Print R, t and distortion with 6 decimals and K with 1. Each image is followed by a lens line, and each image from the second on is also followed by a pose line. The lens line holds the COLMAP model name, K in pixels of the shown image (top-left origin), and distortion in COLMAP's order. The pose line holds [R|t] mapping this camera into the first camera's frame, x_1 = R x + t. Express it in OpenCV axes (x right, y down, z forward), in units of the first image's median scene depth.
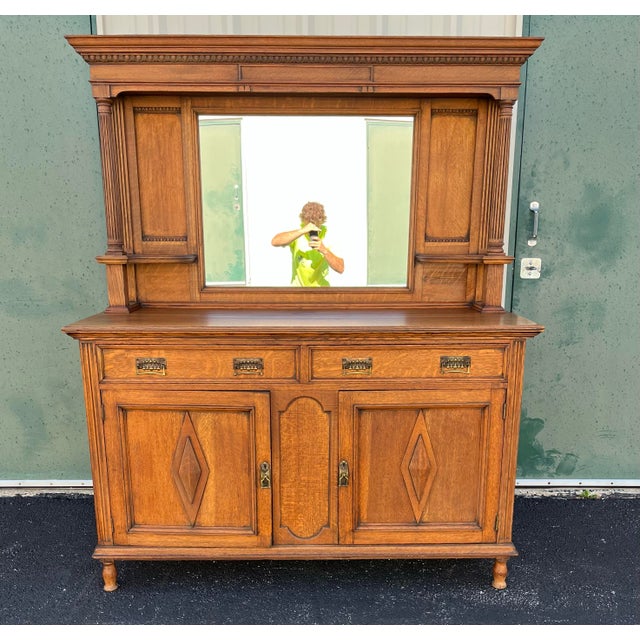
lens RADIAL K [[664.0, 0, 322.0], [0, 664.0, 407.8], [0, 0, 1]] dist [0.028518, 0.000000]
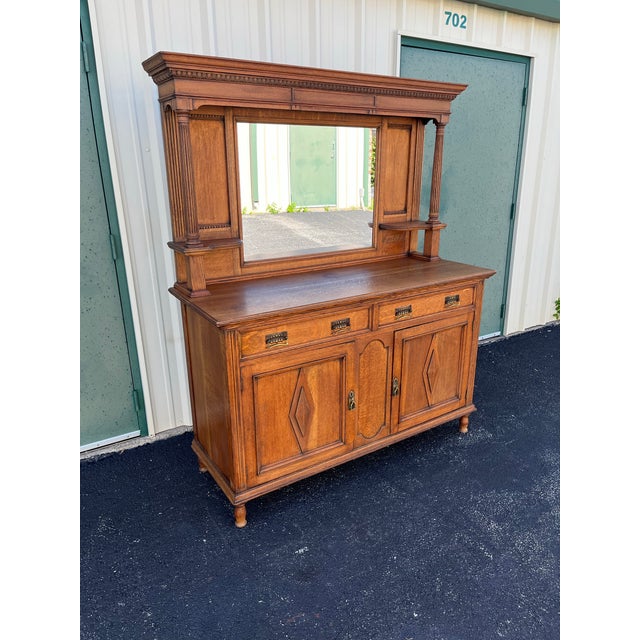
lens RADIAL K [[487.2, 0, 316.8], [0, 487.2, 321.4], [0, 0, 1]] dist [0.066075, -0.093302]
pose [[0.848425, -0.169271, 0.501520, -0.607596], [0.138851, 0.985480, 0.097720, -0.164452], [-0.510780, -0.013272, 0.859609, 0.178475]]
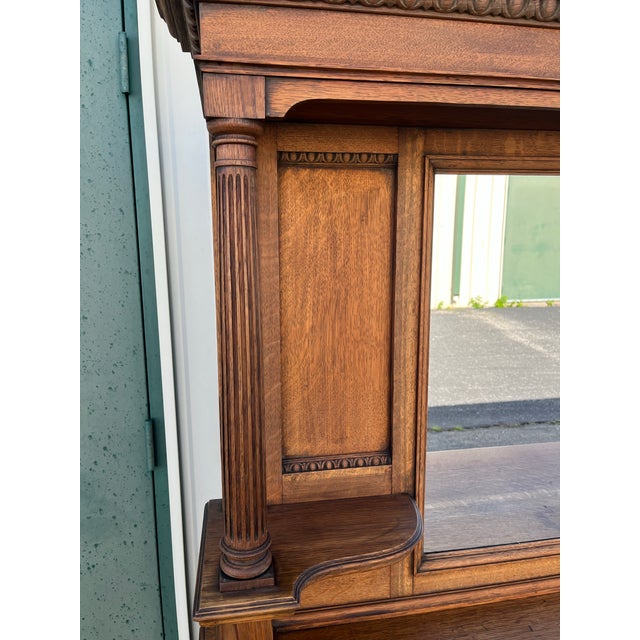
lens RADIAL K [[487.2, 0, 314.5], [0, 487.2, 320.4], [0, 0, 1]] dist [0.066075, -0.093302]
pose [[0.987294, -0.033893, 0.155247, -0.328266], [0.049748, 0.993802, -0.099408, -0.348036], [-0.150916, 0.105868, 0.982861, 0.784537]]
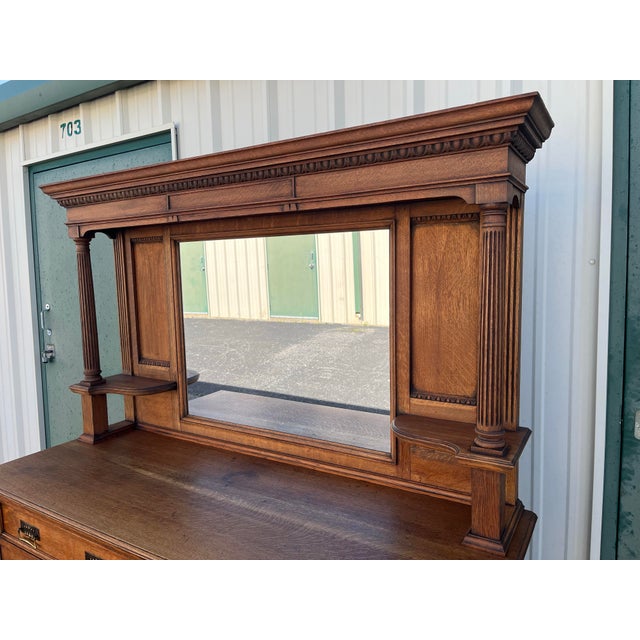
lens RADIAL K [[487.2, 0, 318.1], [0, 487.2, 316.0], [0, 0, 1]] dist [0.066075, -0.093302]
pose [[0.847300, 0.031203, -0.530196, 0.382068], [-0.108735, 0.987319, -0.115662, -0.296480], [0.519864, 0.155652, 0.839949, 0.576578]]
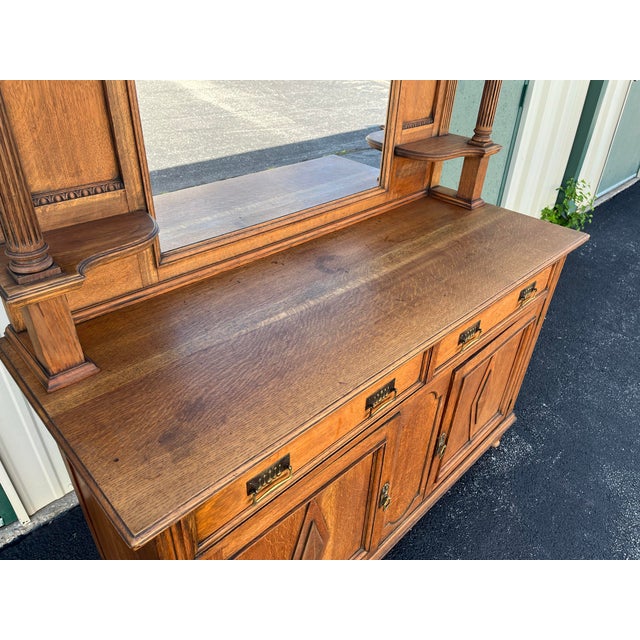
lens RADIAL K [[487.2, 0, 324.6], [0, 487.2, 316.5], [0, 0, 1]] dist [0.066075, -0.093302]
pose [[0.719490, -0.357271, 0.595559, -0.398887], [0.133376, 0.912653, 0.386363, -0.321413], [-0.681575, -0.198551, 0.704296, 0.670158]]
